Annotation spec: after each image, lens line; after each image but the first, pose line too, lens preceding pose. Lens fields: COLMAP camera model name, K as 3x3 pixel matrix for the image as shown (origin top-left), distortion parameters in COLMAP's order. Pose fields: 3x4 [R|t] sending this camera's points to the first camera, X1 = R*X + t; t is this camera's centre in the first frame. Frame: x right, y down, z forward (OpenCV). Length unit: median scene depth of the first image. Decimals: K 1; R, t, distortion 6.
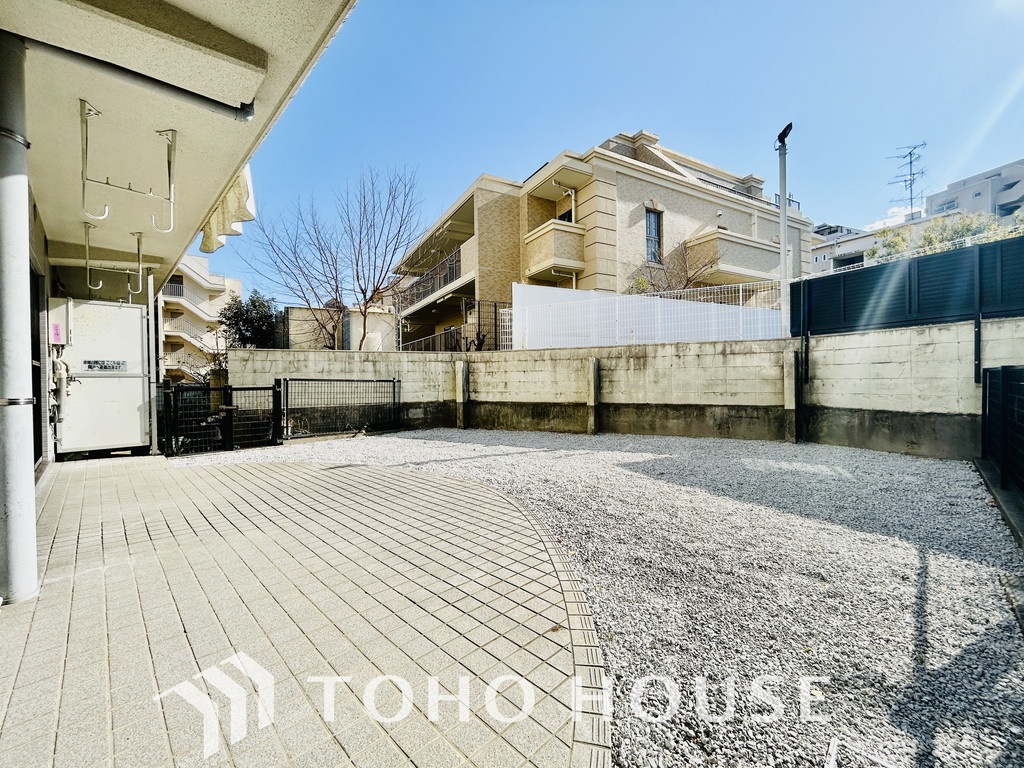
lens RADIAL K [[416.3, 0, 510.0], [0, 416.3, 383.5], [0, 0, 1]] dist [-0.000981, 0.001886]
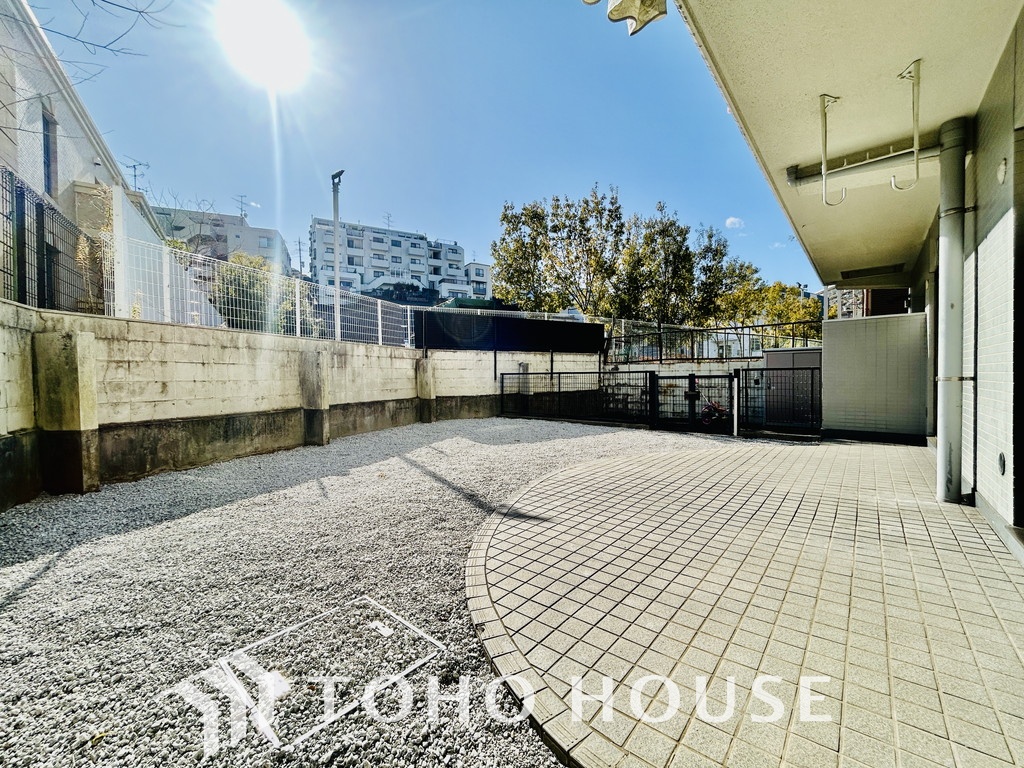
lens RADIAL K [[416.3, 0, 510.6], [0, 416.3, 385.2], [0, 0, 1]] dist [-0.000981, 0.001886]
pose [[-0.073079, -0.007992, 0.997294, -0.619787], [0.019942, 0.999756, 0.009473, 0.004605], [-0.997127, 0.020580, -0.072902, 0.653232]]
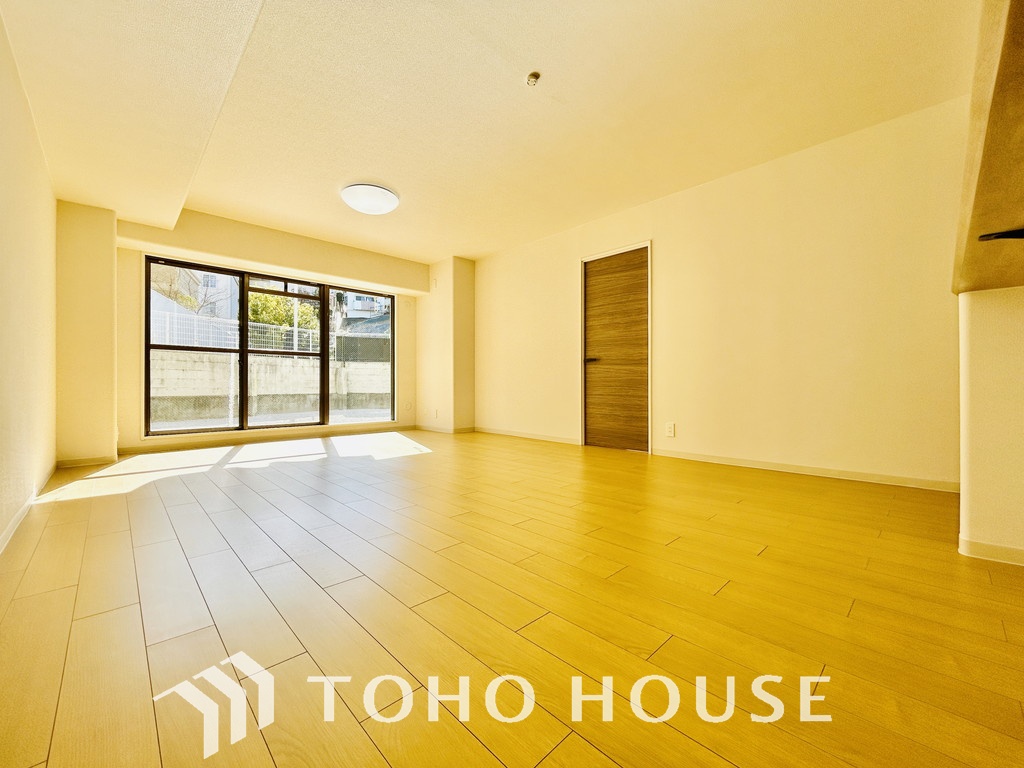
lens RADIAL K [[416.3, 0, 507.6], [0, 416.3, 385.9], [0, 0, 1]] dist [-0.000981, 0.001886]
pose [[0.025194, 0.008696, 0.999645, -1.191804], [0.005232, 0.999947, -0.008831, 0.032906], [-0.999669, 0.005453, 0.025147, 0.058657]]
